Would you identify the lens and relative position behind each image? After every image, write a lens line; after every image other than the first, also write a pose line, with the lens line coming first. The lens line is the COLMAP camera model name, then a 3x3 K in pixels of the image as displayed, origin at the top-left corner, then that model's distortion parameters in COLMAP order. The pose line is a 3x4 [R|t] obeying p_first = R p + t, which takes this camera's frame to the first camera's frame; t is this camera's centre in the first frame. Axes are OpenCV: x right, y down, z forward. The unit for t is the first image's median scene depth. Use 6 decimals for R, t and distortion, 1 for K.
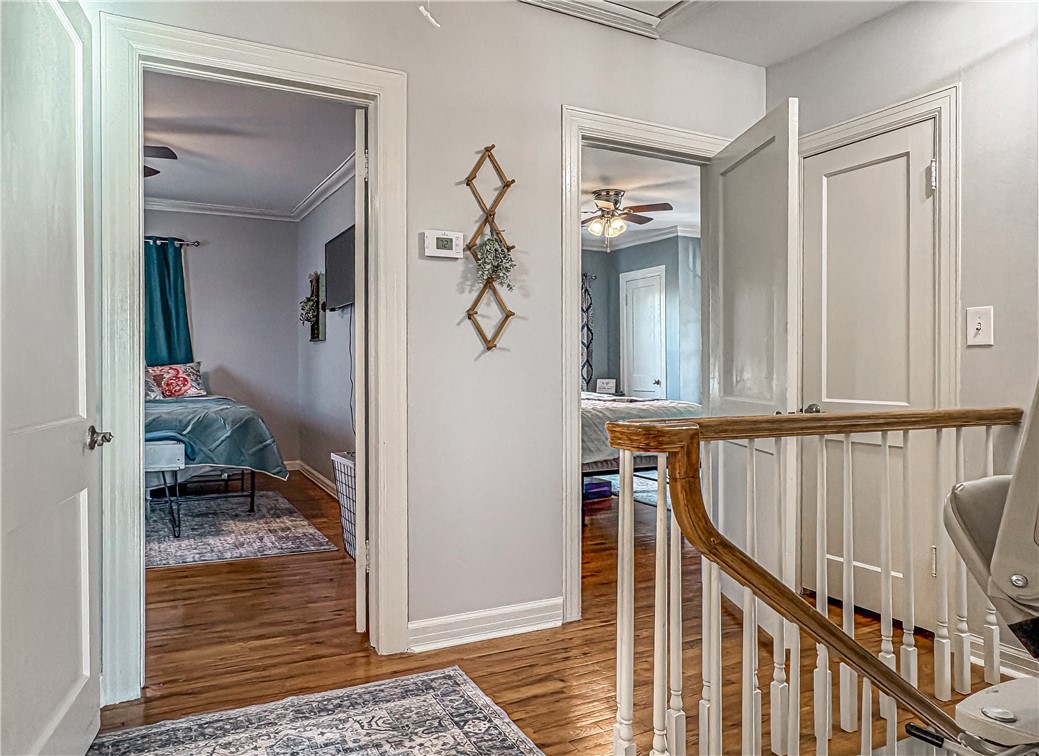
lens RADIAL K [[698.7, 0, 516.7], [0, 698.7, 366.7], [0, 0, 1]] dist [0.007179, 0.000593]
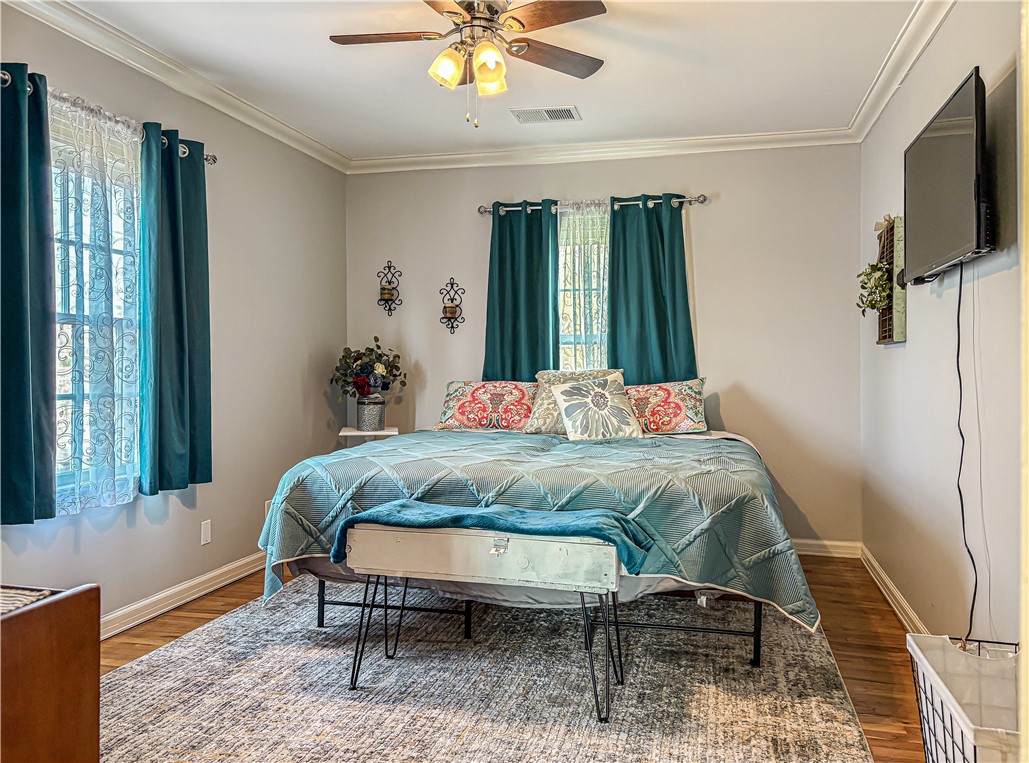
lens RADIAL K [[855.3, 0, 516.6], [0, 855.3, 374.4], [0, 0, 1]] dist [0.013022, 0.000343]
pose [[0.763836, 0.005465, -0.645388, -0.074828], [-0.003455, 0.999984, 0.004379, -0.014405], [0.645402, -0.001114, 0.763843, 0.297880]]
